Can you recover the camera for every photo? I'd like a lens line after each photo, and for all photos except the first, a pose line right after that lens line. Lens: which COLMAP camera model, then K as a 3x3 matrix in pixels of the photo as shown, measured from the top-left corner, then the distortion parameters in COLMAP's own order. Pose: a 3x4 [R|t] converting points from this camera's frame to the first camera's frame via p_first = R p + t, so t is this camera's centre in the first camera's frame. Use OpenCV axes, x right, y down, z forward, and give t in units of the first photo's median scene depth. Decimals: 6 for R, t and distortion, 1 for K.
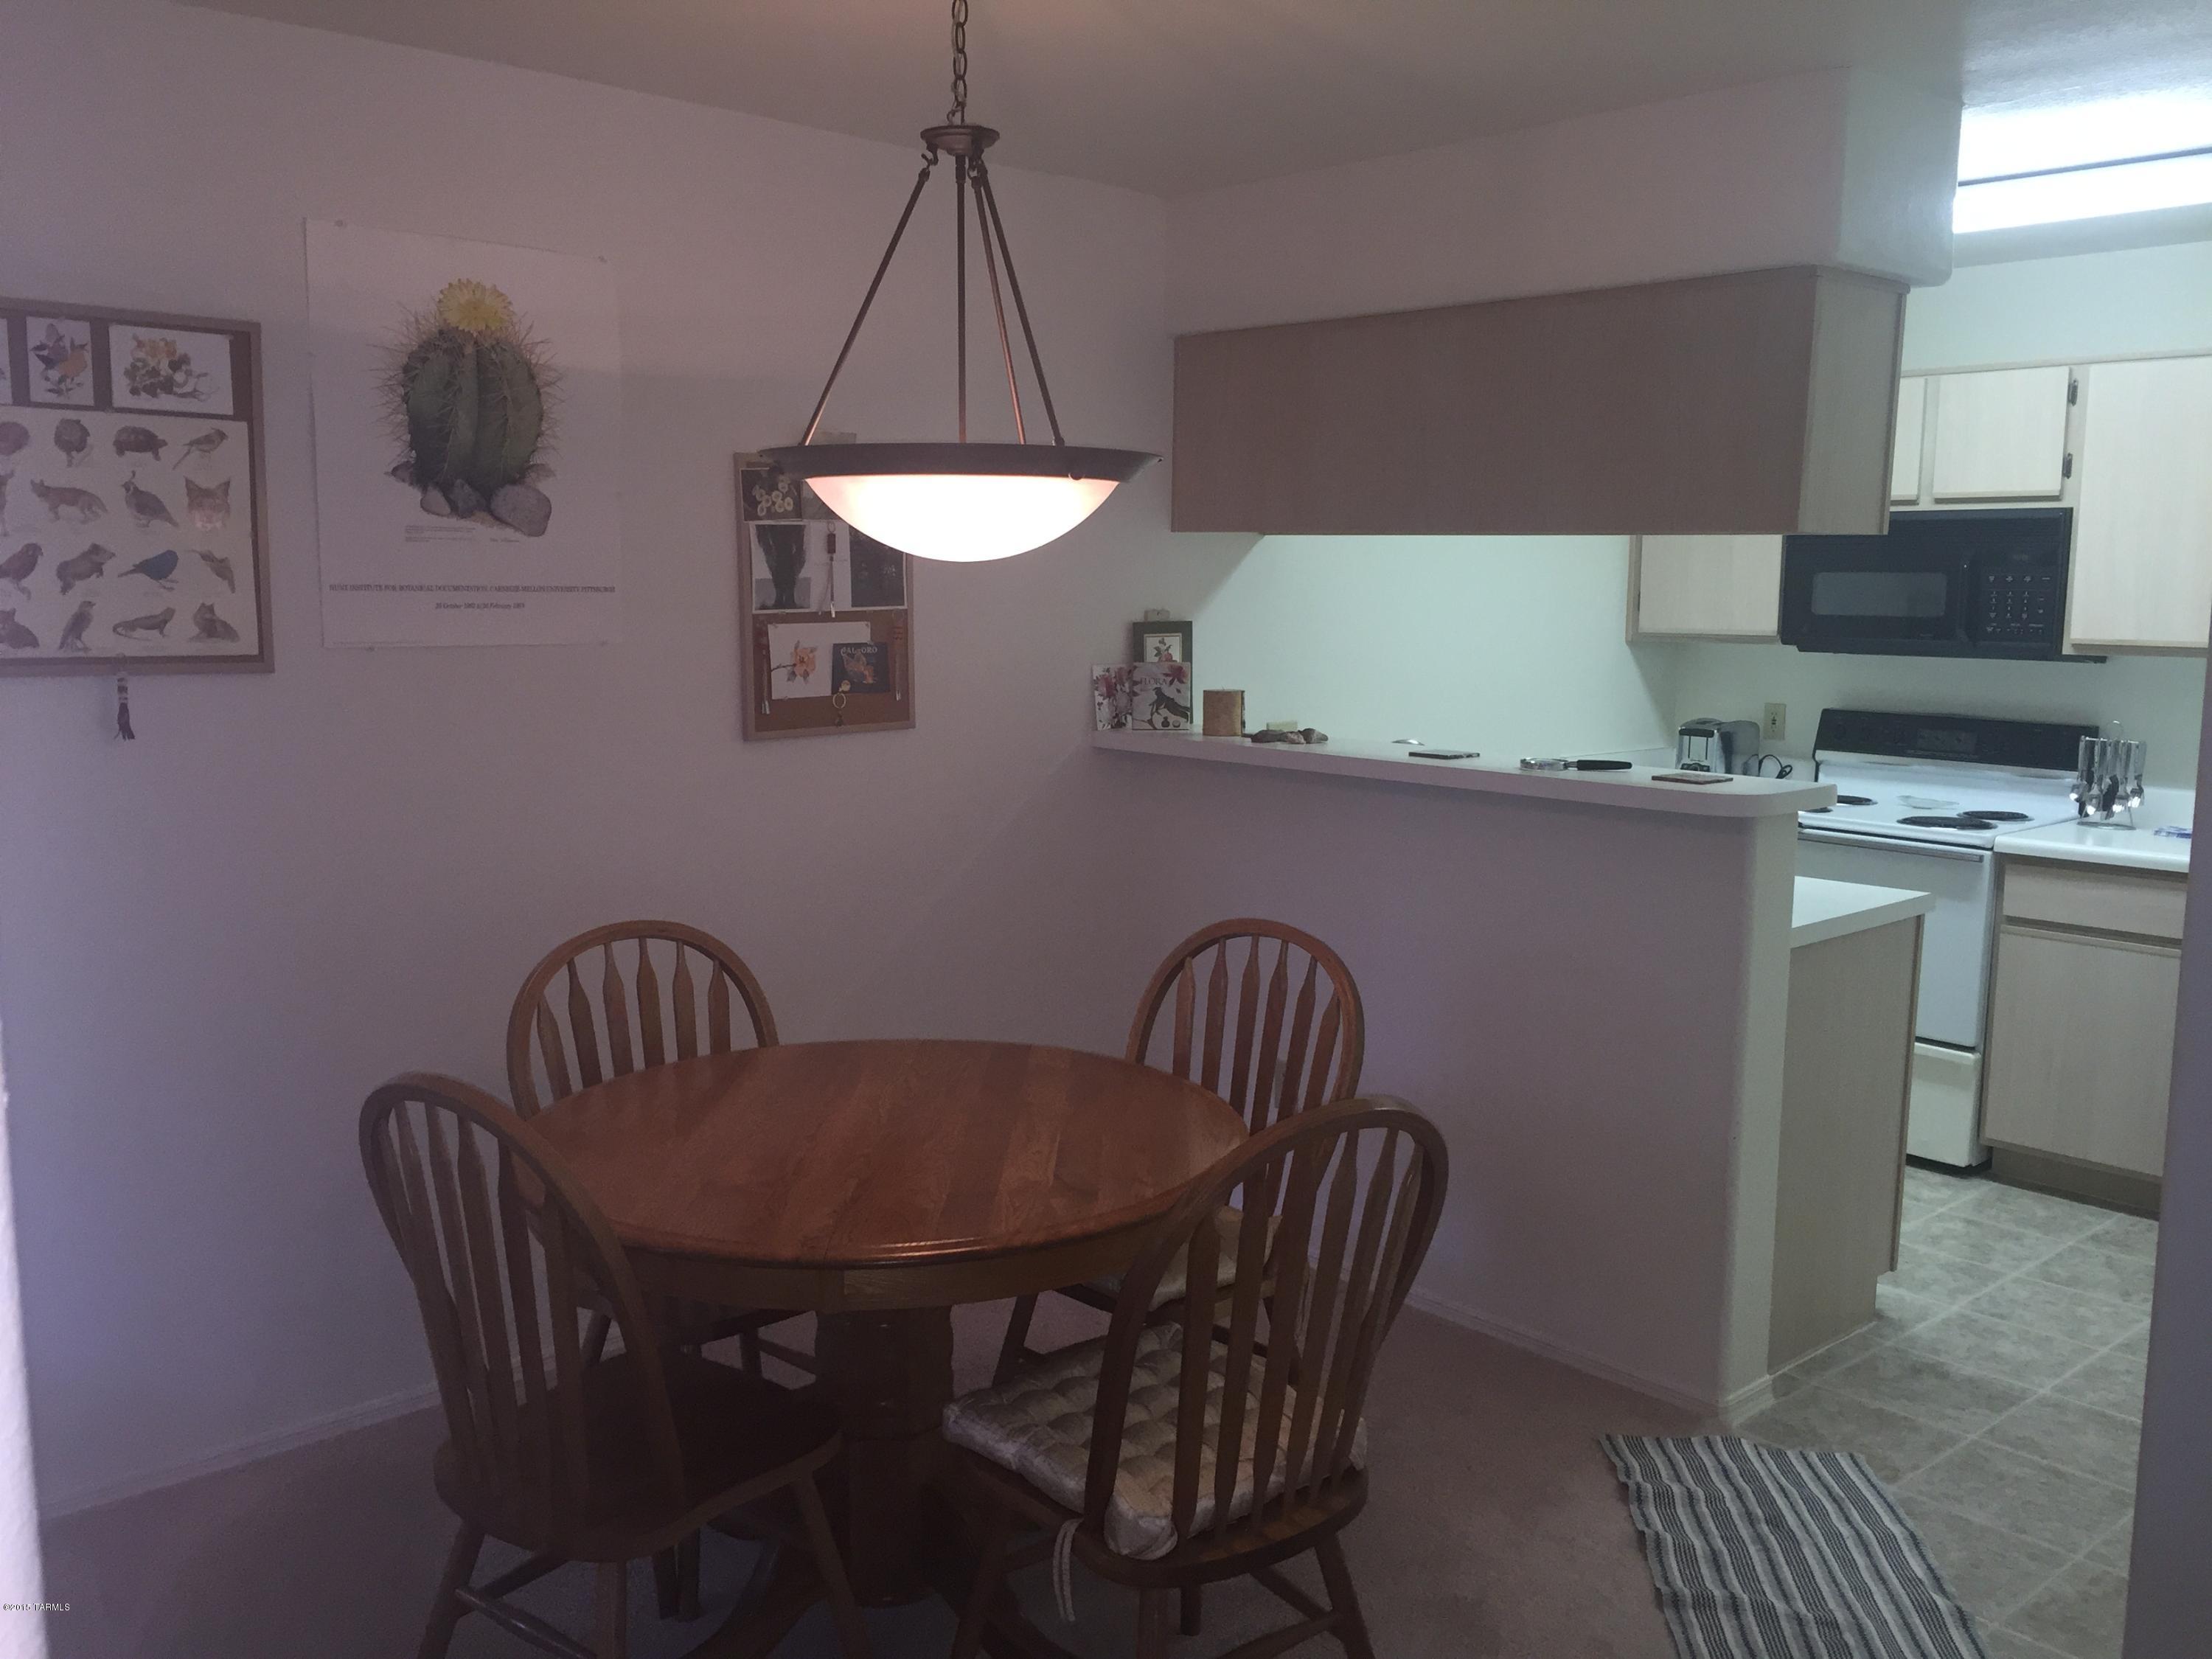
lens RADIAL K [[1916.3, 0, 1106.0], [0, 1916.3, 829.5], [0, 0, 1]] dist [0.074978, -0.091508]
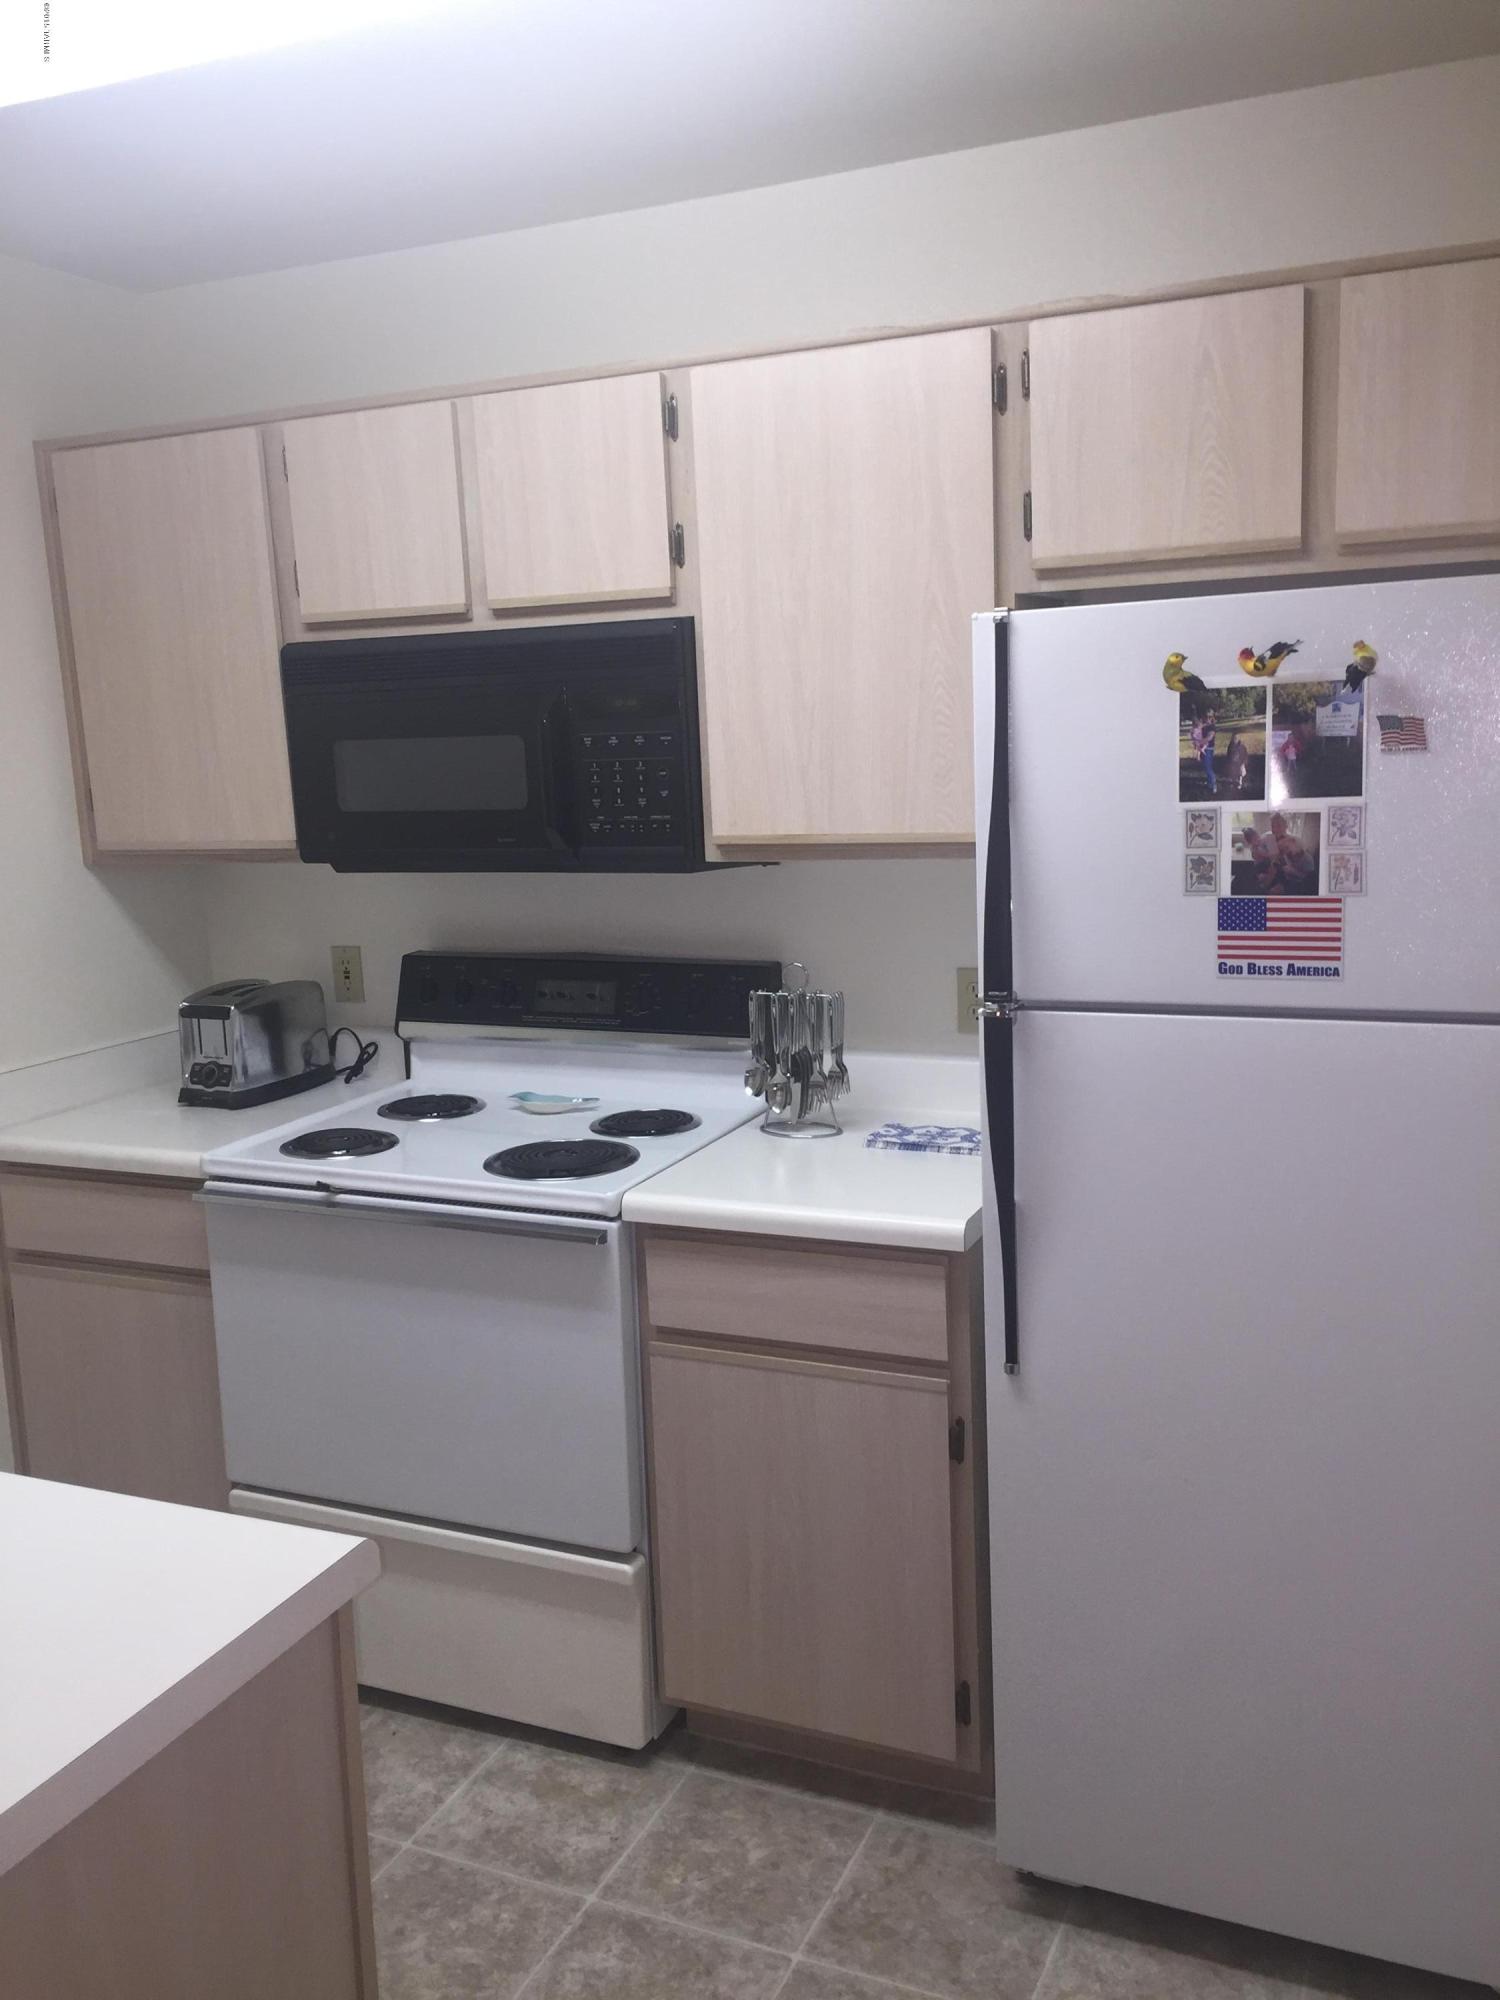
lens RADIAL K [[1683.0, 0, 750.0], [0, 1683.0, 1000.0], [0, 0, 1]] dist [0.076465, 0.005633]
pose [[0.920120, -0.115077, 0.374348, 0.302924], [0.104183, 0.993336, 0.049285, -0.071701], [-0.377525, -0.006348, 0.925978, 0.507080]]
